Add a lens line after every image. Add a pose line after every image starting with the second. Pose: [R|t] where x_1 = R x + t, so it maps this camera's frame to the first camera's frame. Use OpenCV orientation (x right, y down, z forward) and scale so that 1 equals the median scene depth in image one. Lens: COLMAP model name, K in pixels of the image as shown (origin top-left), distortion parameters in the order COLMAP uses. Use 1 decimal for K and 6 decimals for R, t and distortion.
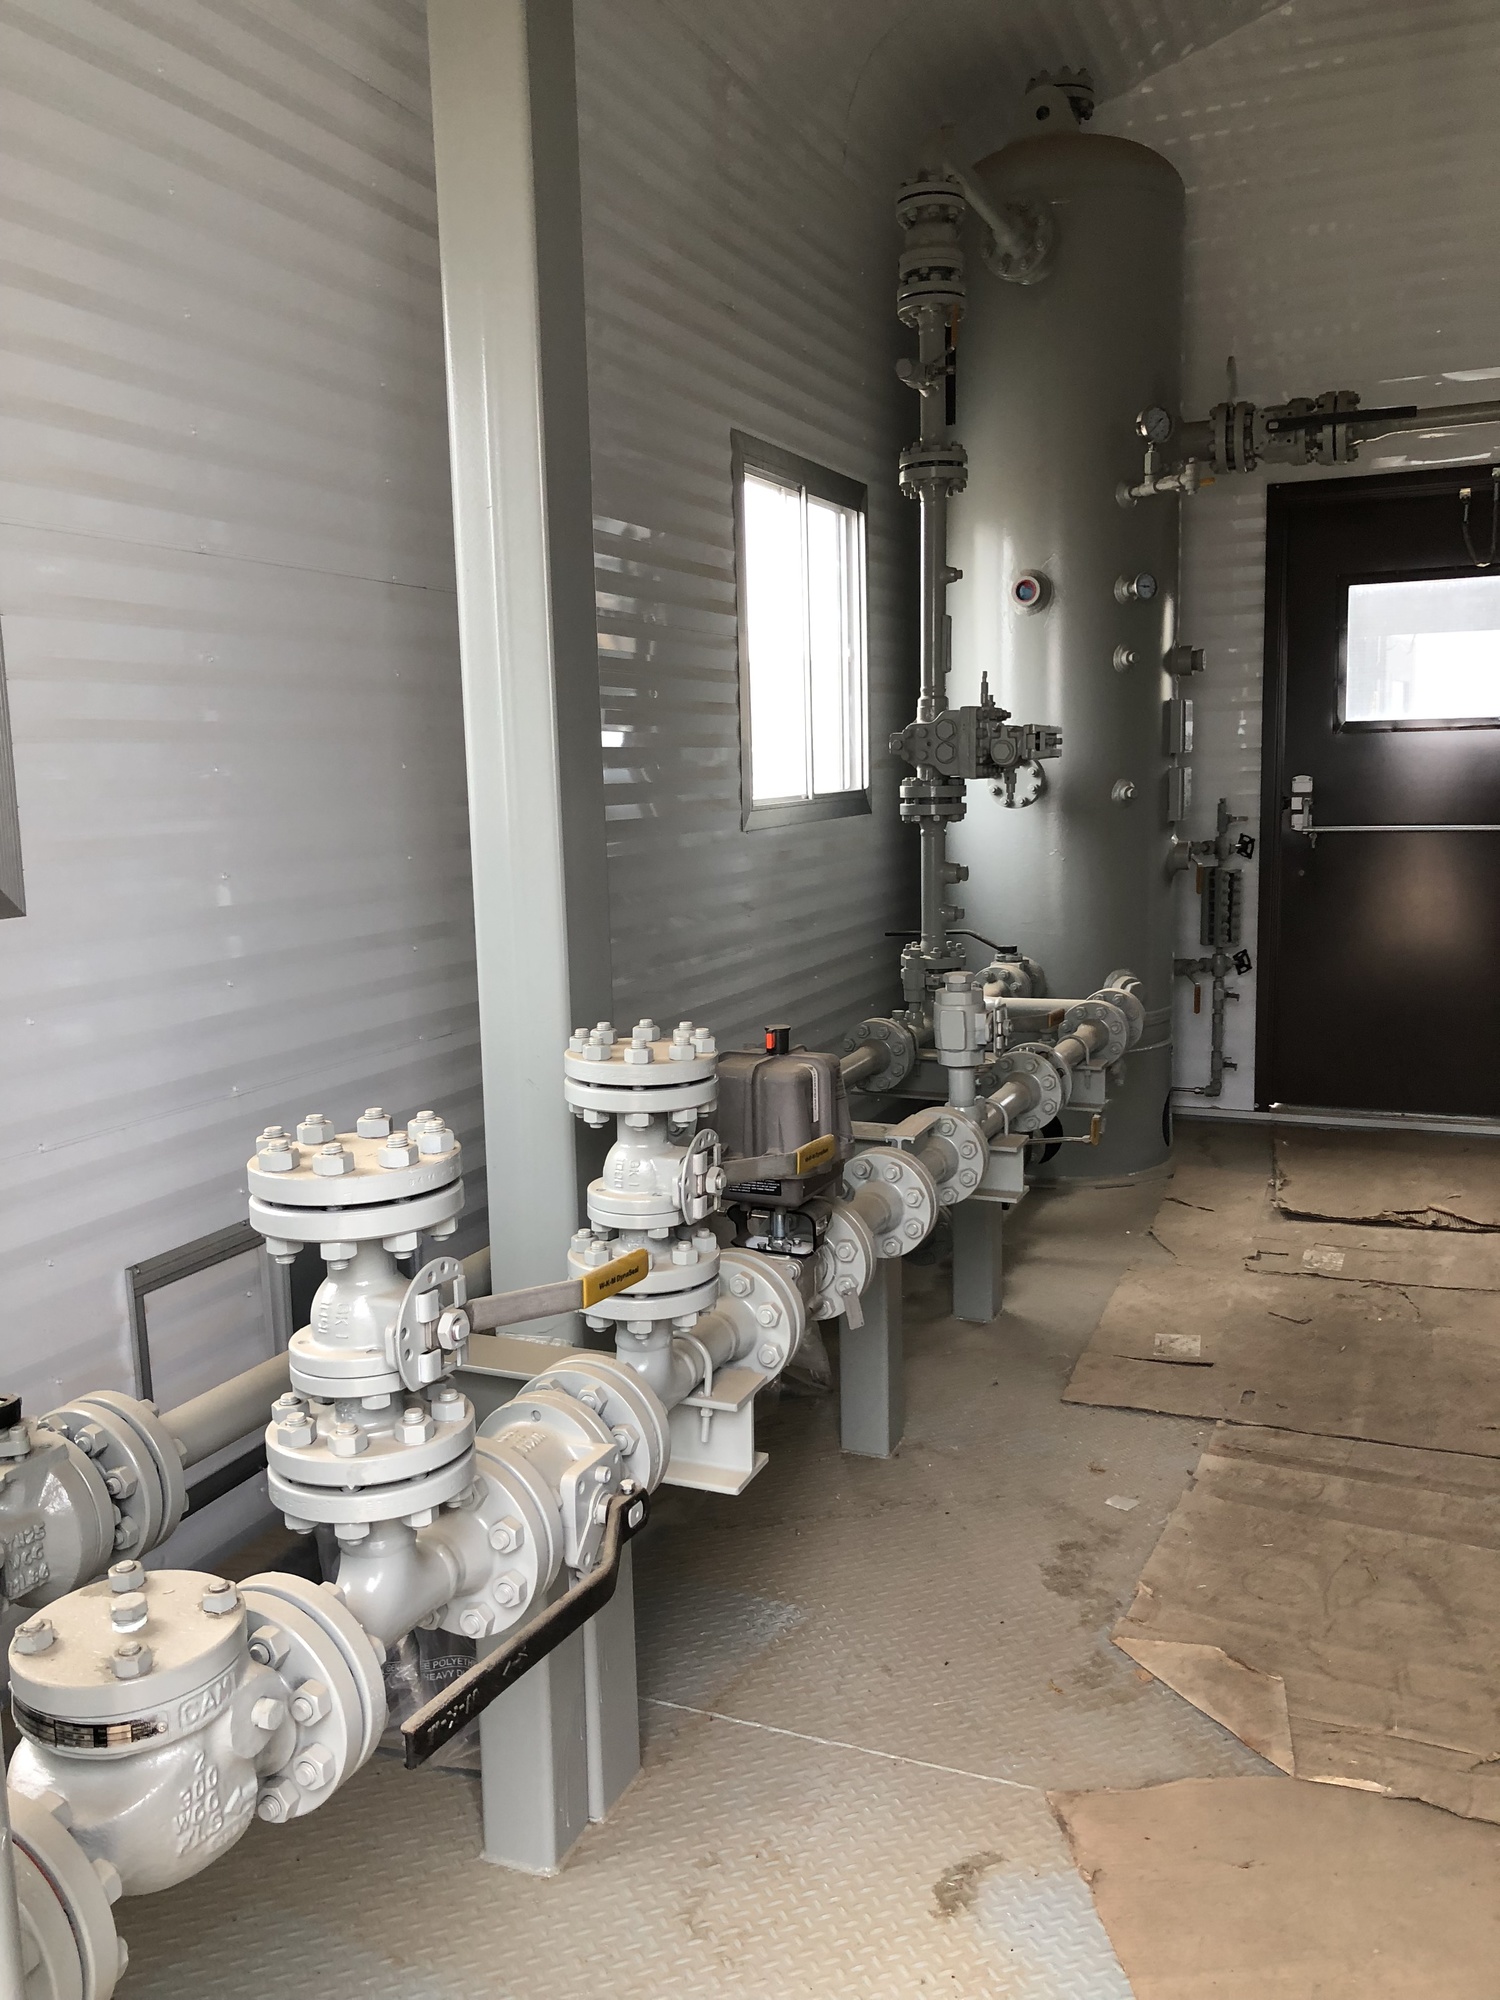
lens RADIAL K [[1653.6, 0, 750.0], [0, 1653.6, 1000.0], [0, 0, 1]] dist [0.007189, 0.006544]
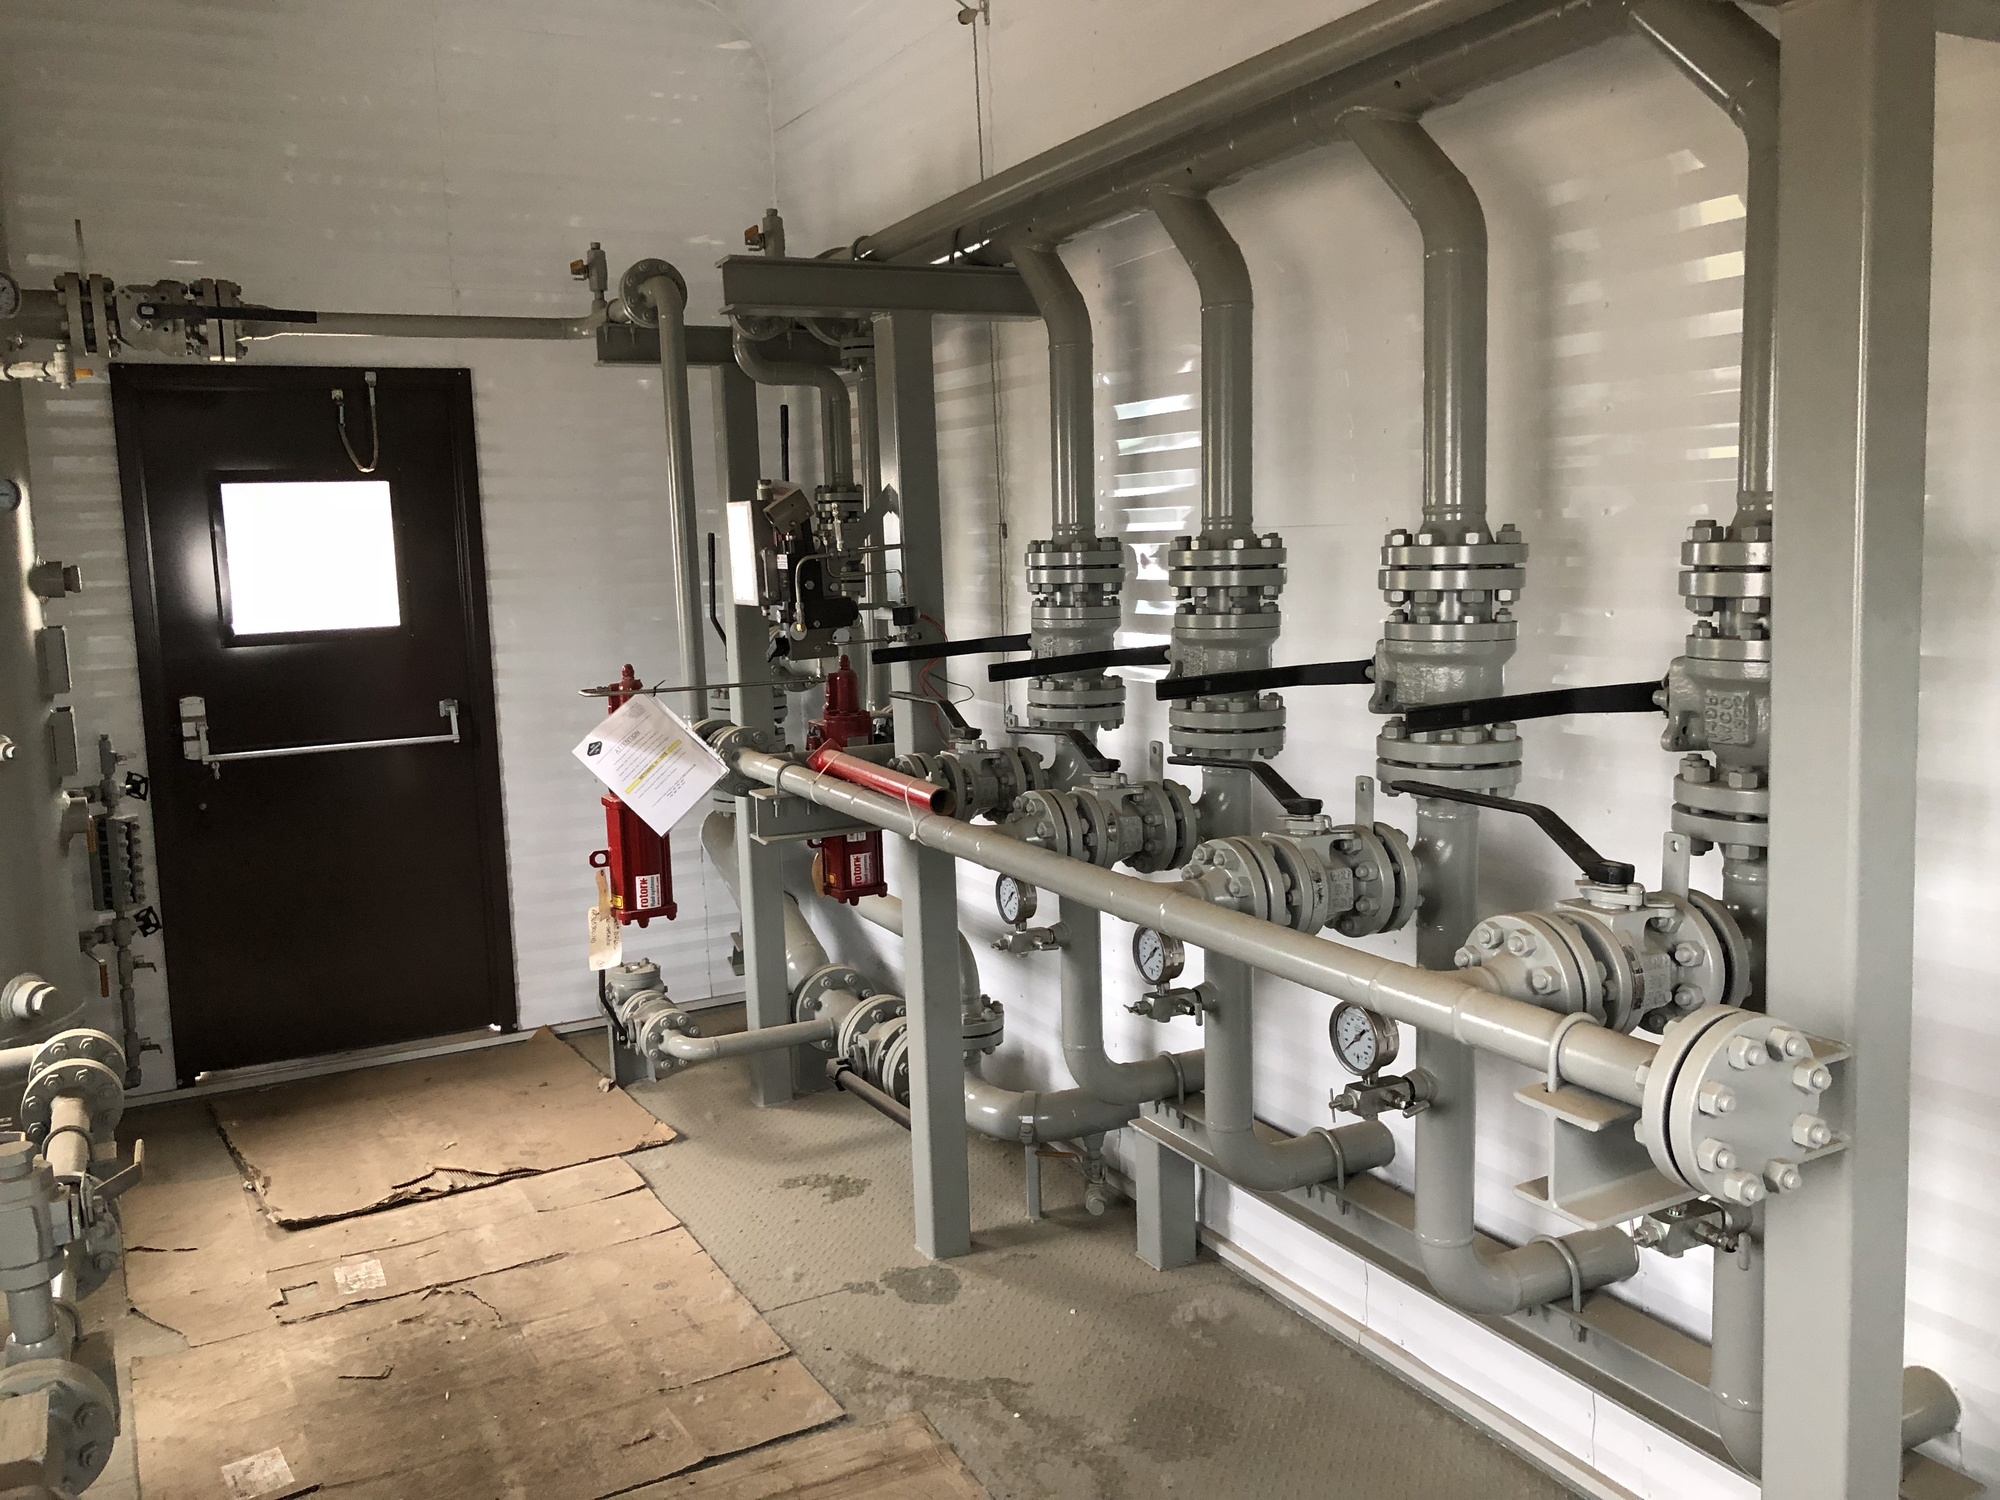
lens RADIAL K [[1645.4, 0, 999.1], [0, 1645.4, 727.4], [0, 0, 1]] dist [0.029246, -0.000414]
pose [[0.638101, -0.086945, 0.765028, -0.072021], [0.127124, 0.991864, 0.006691, -0.081098], [-0.759386, 0.092984, 0.643962, 0.132942]]
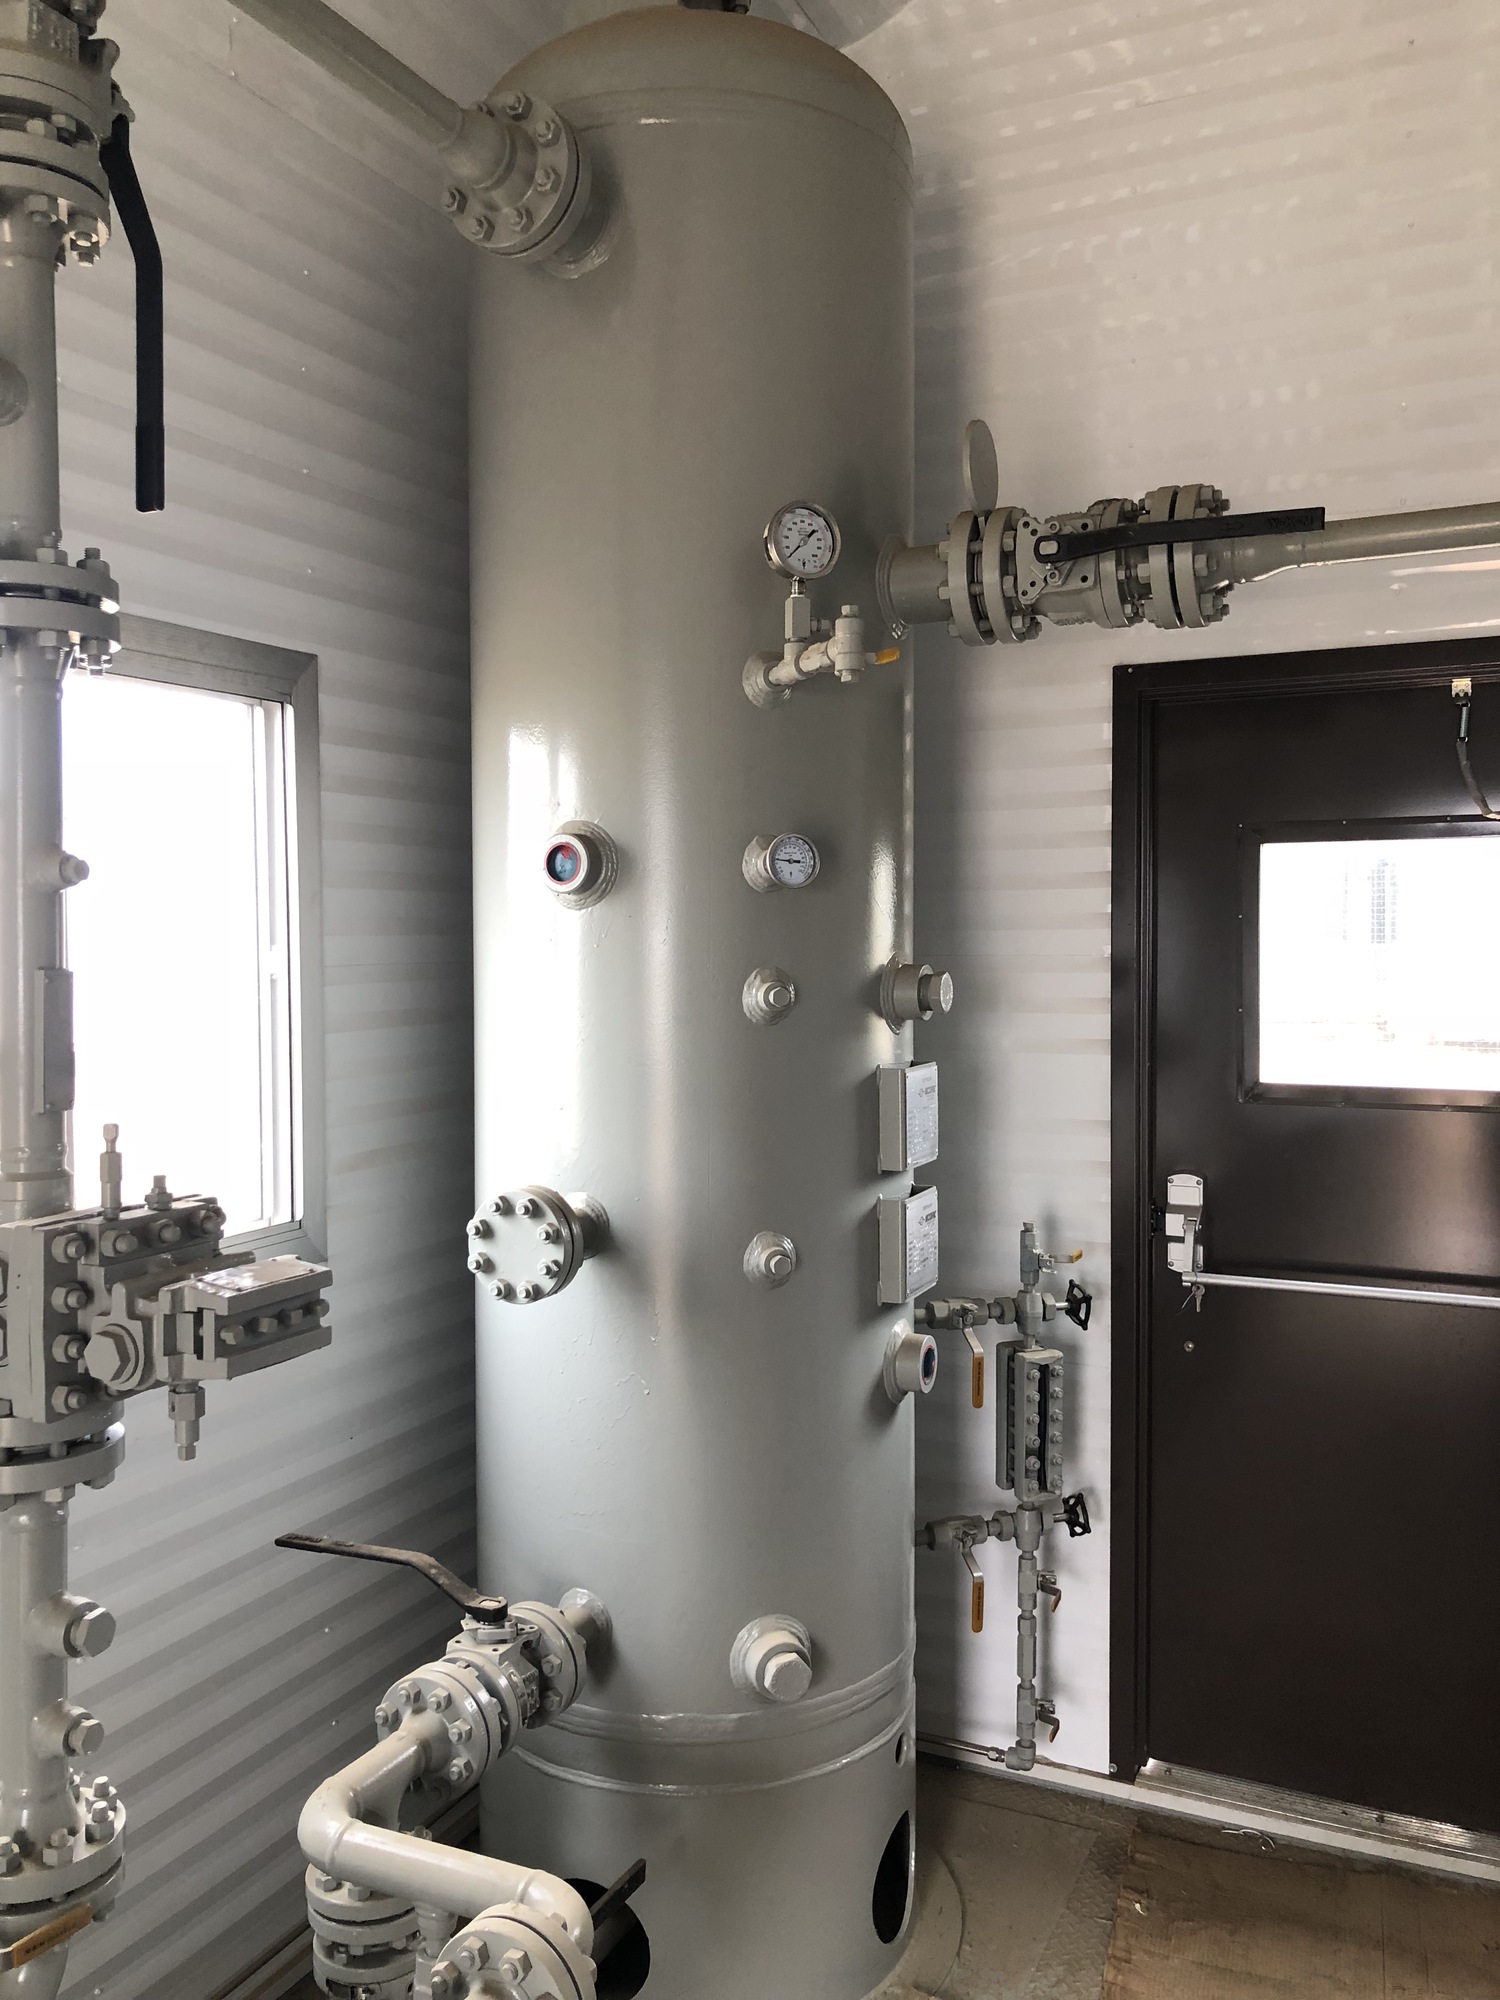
lens RADIAL K [[1622.6, 0, 756.7], [0, 1622.6, 981.2], [0, 0, 1]] dist [0.041517, -0.061478]
pose [[0.998665, 0.021985, -0.046743, 0.242286], [-0.027216, 0.993064, -0.114382, -0.151366], [0.043904, 0.115502, 0.992337, 0.500299]]
